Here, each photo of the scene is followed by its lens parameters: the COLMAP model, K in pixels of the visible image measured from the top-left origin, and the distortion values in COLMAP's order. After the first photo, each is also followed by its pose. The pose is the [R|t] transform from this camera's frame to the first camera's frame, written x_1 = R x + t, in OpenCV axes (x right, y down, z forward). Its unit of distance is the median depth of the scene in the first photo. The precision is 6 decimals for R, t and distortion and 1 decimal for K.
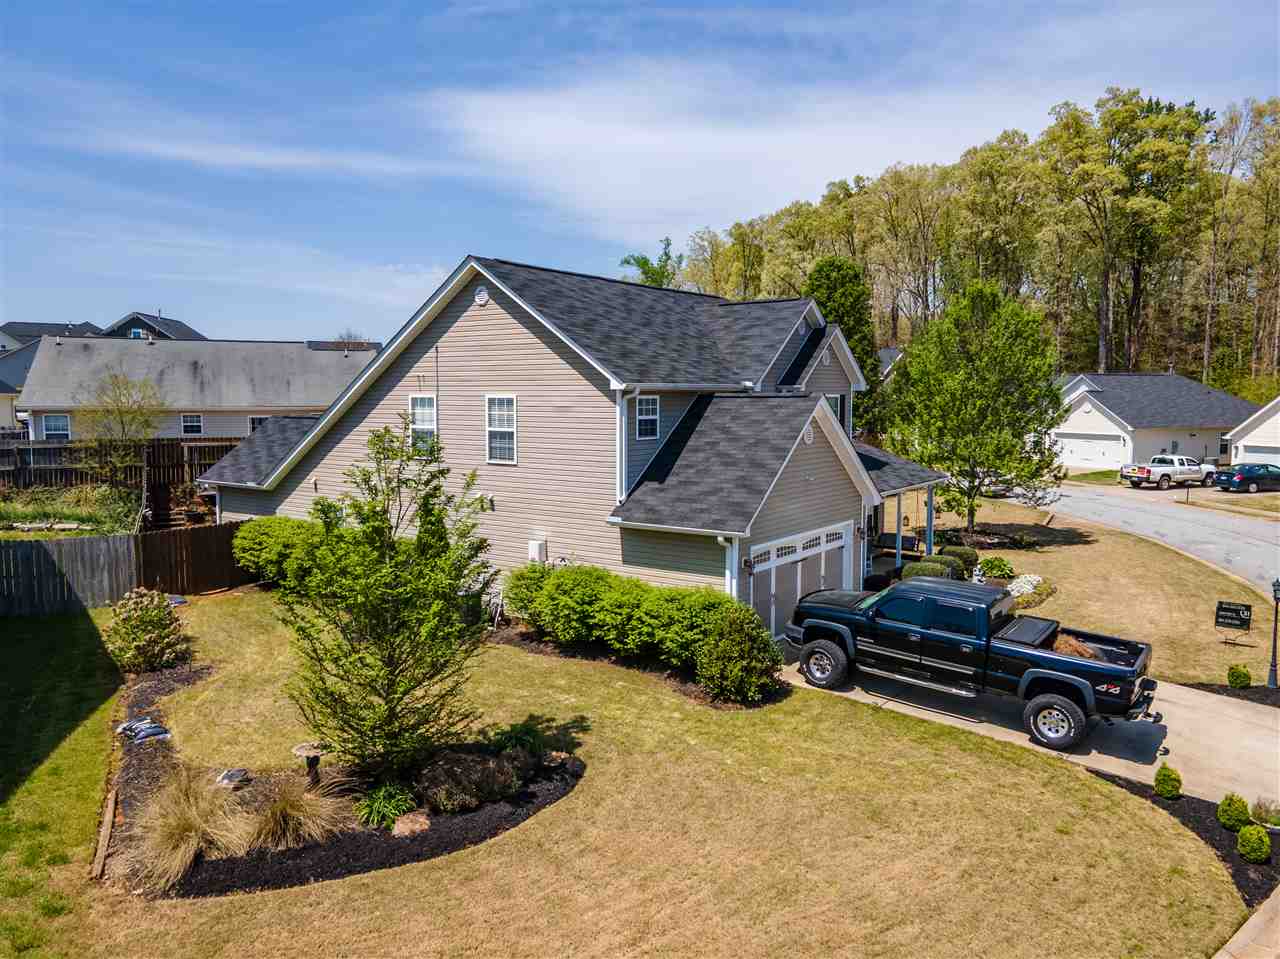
lens RADIAL K [[939.6, 0, 640.0], [0, 939.6, 479.5], [0, 0, 1]] dist [0.007009, 0.037846]
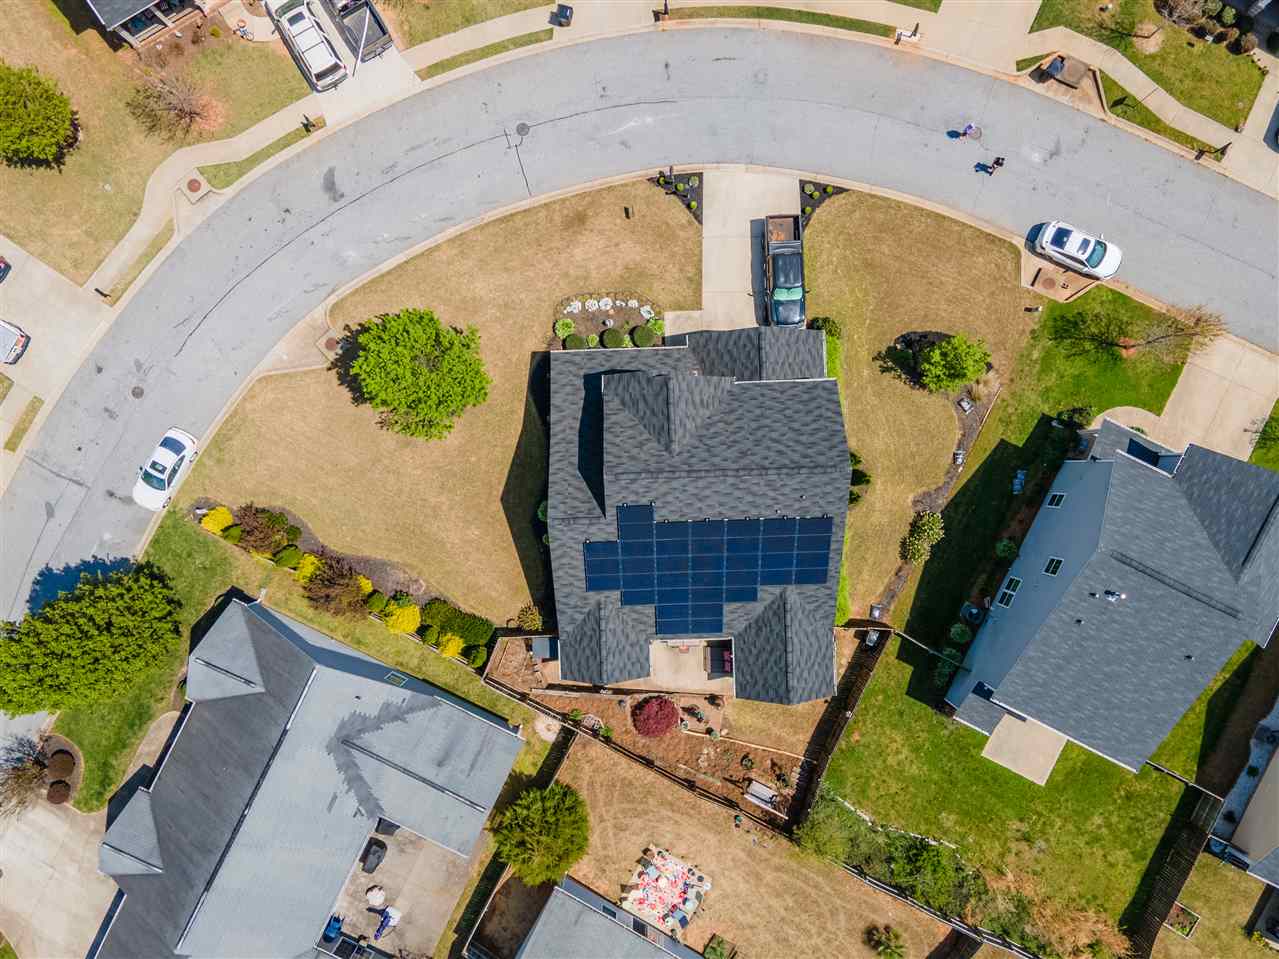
lens RADIAL K [[938.9, 0, 639.5], [0, 938.9, 479.5], [0, 0, 1]] dist [0.007009, 0.037846]
pose [[-0.604644, -0.796433, 0.009999, 0.049757], [0.078589, -0.047163, 0.995791, -2.377427], [-0.792609, 0.602885, 0.091108, 1.242631]]
